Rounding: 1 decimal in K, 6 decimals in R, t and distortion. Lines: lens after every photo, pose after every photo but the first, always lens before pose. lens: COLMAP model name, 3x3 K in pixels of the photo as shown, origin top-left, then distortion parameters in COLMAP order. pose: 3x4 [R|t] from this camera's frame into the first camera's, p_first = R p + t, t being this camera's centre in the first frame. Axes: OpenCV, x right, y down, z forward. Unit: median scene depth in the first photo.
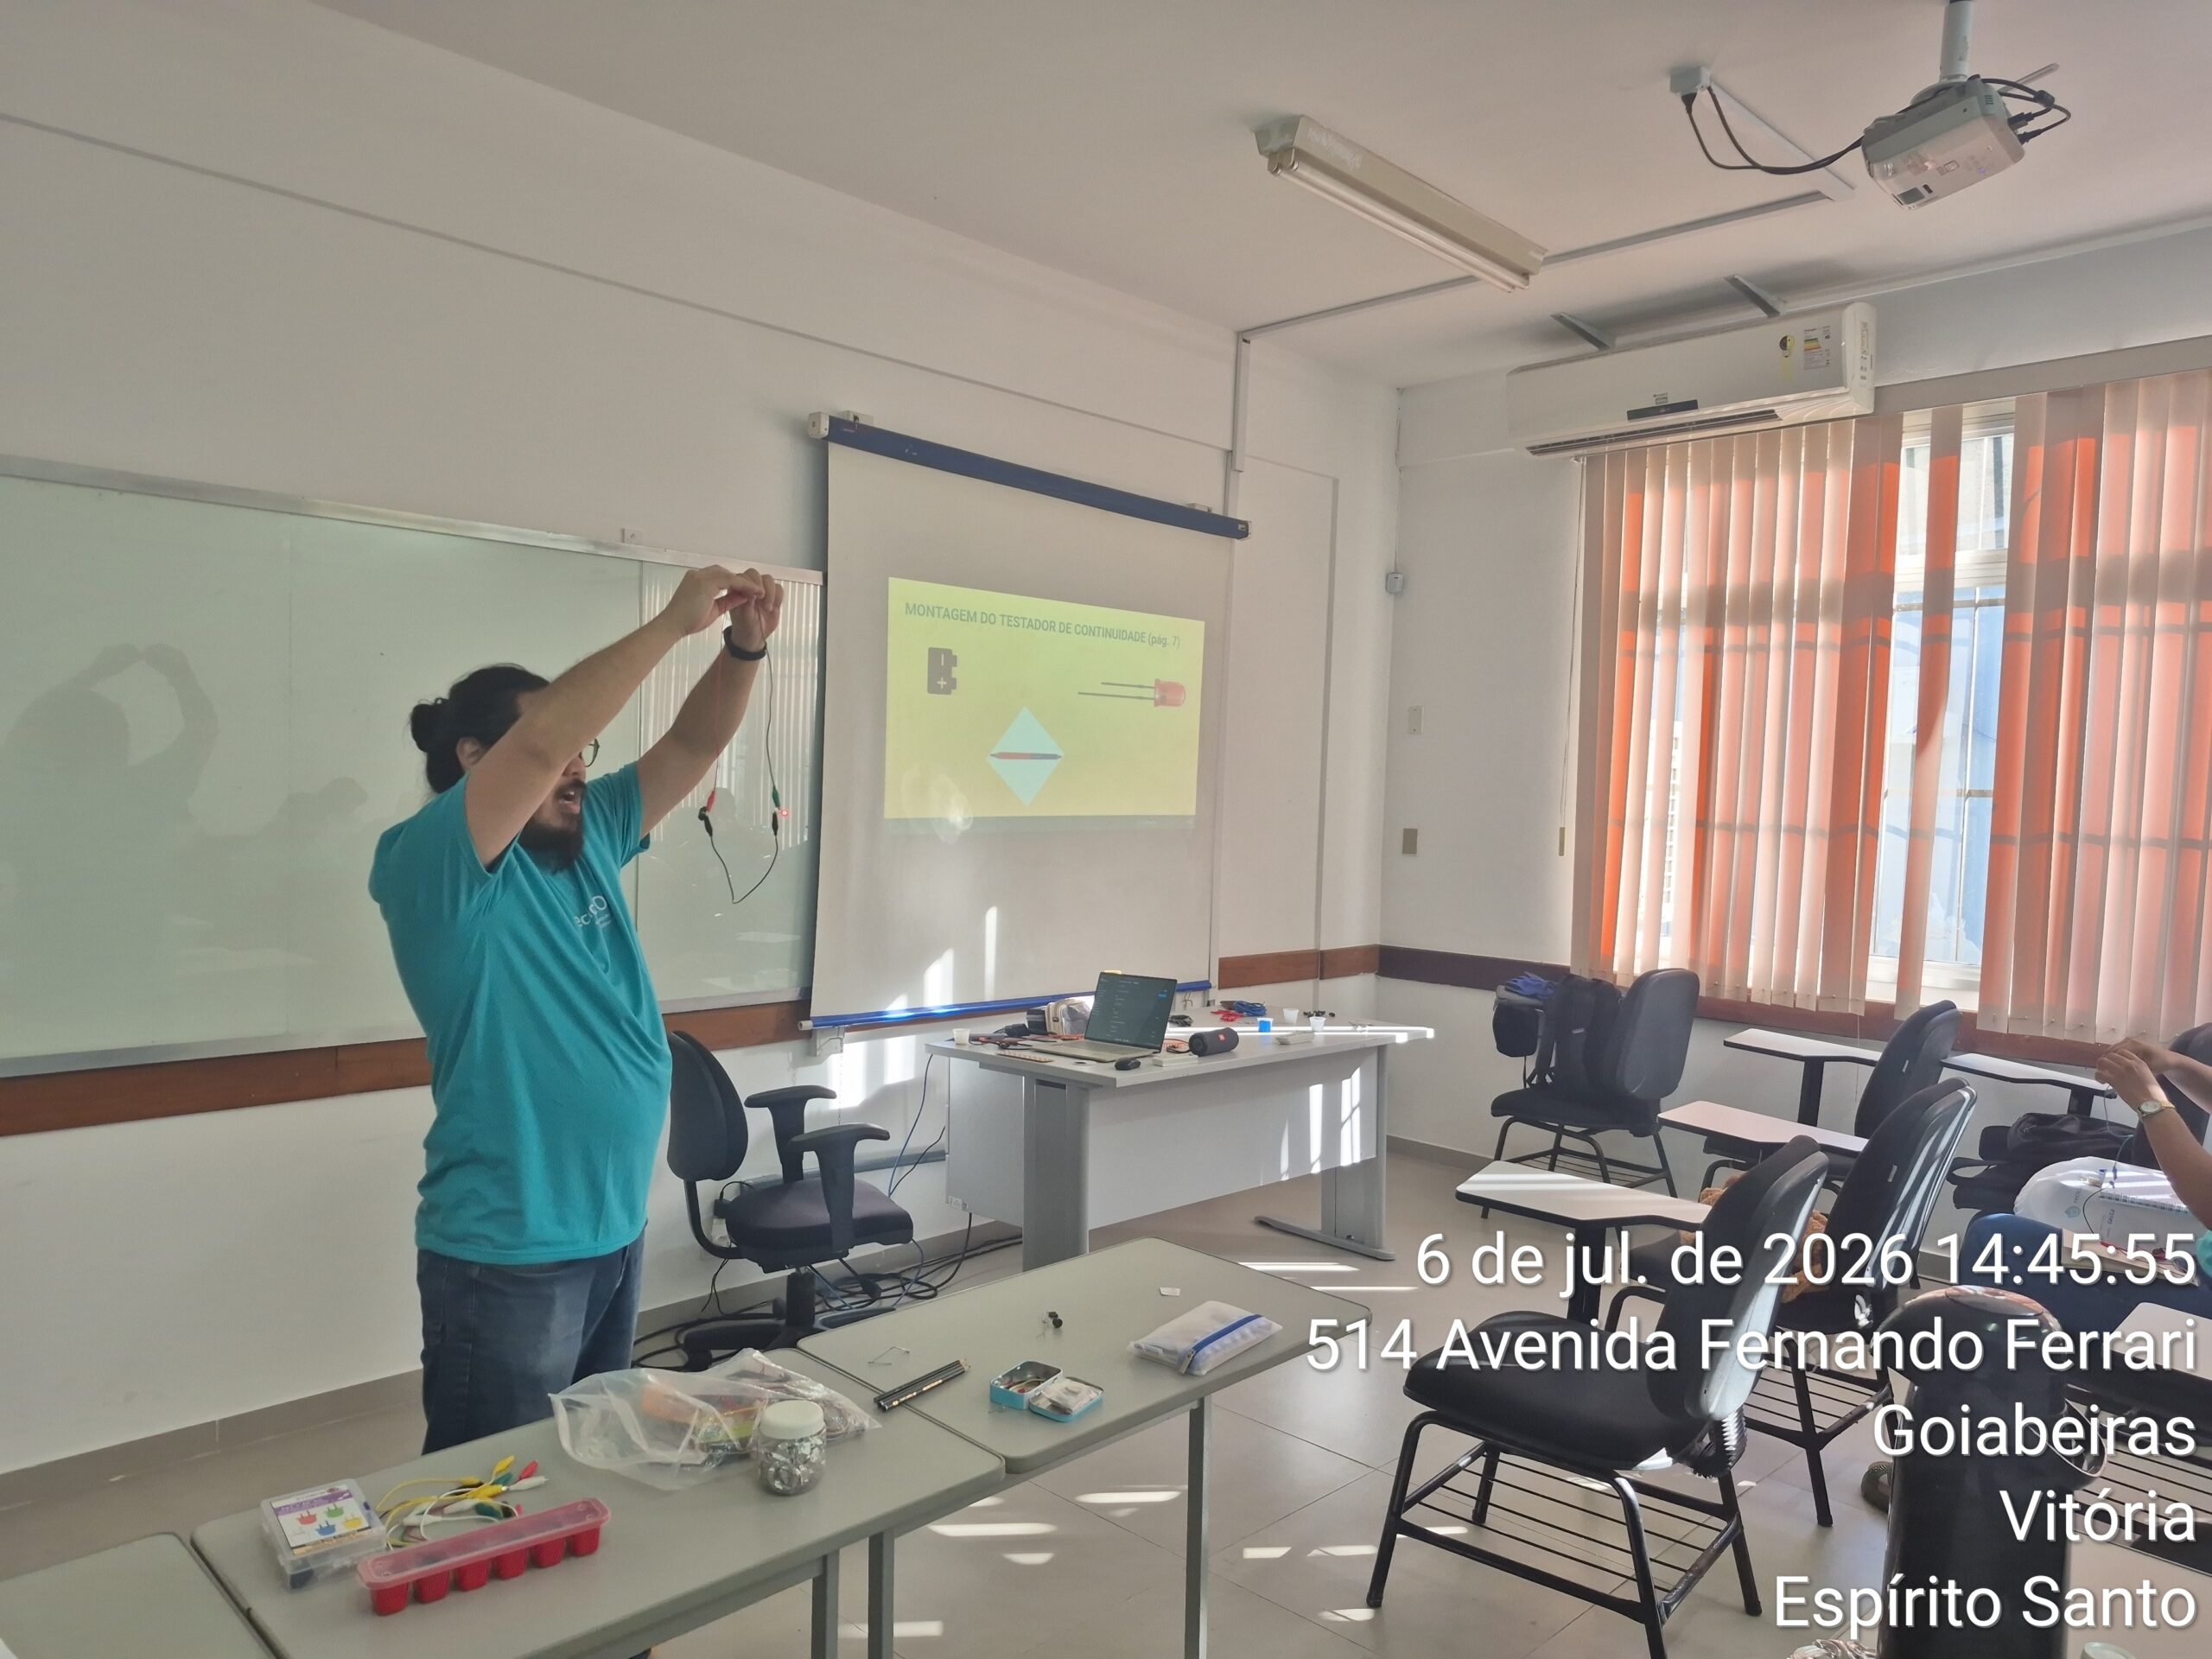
lens RADIAL K [[1533.5, 0, 1101.3], [0, 1533.5, 869.4], [0, 0, 1]] dist [0.048207, -0.032938]
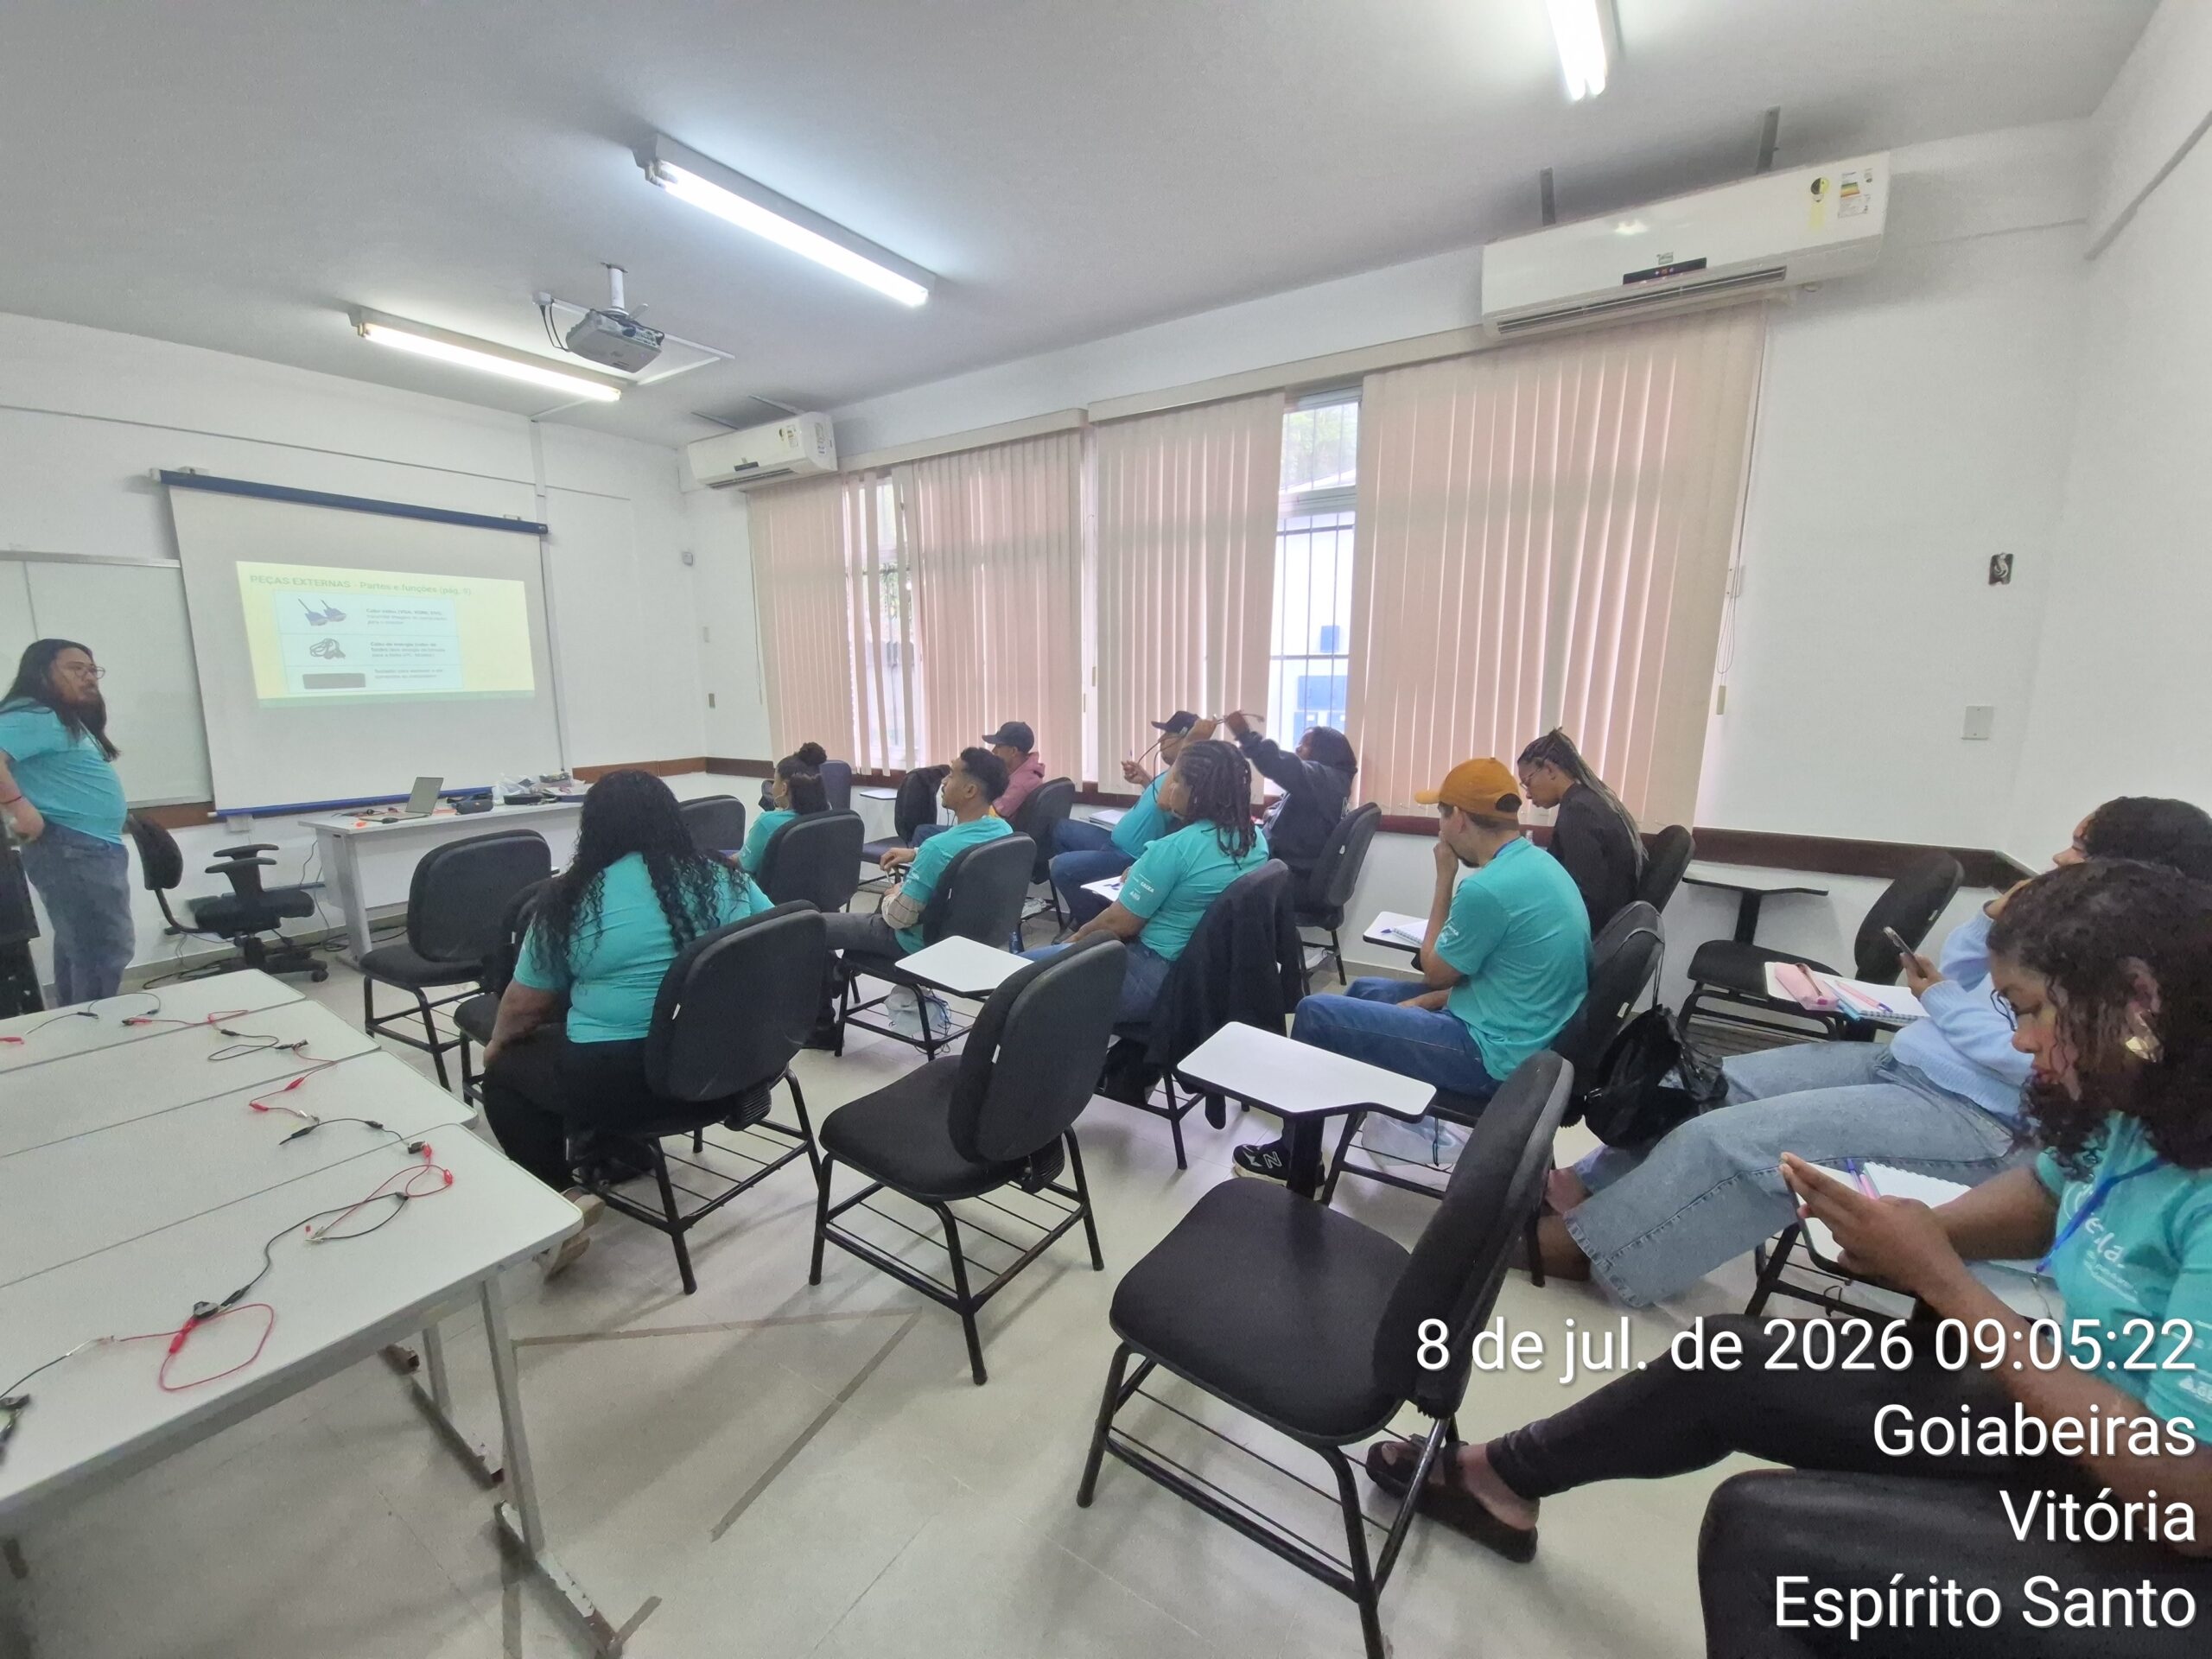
lens RADIAL K [[871.6, 0, 1099.8], [0, 871.6, 846.2], [0, 0, 1]] dist [-0.007774, -0.005761]
pose [[0.976989, -0.071874, 0.200813, 0.567432], [0.043852, 0.989086, 0.140661, 0.038685], [-0.208731, -0.128619, 0.969478, -0.207666]]
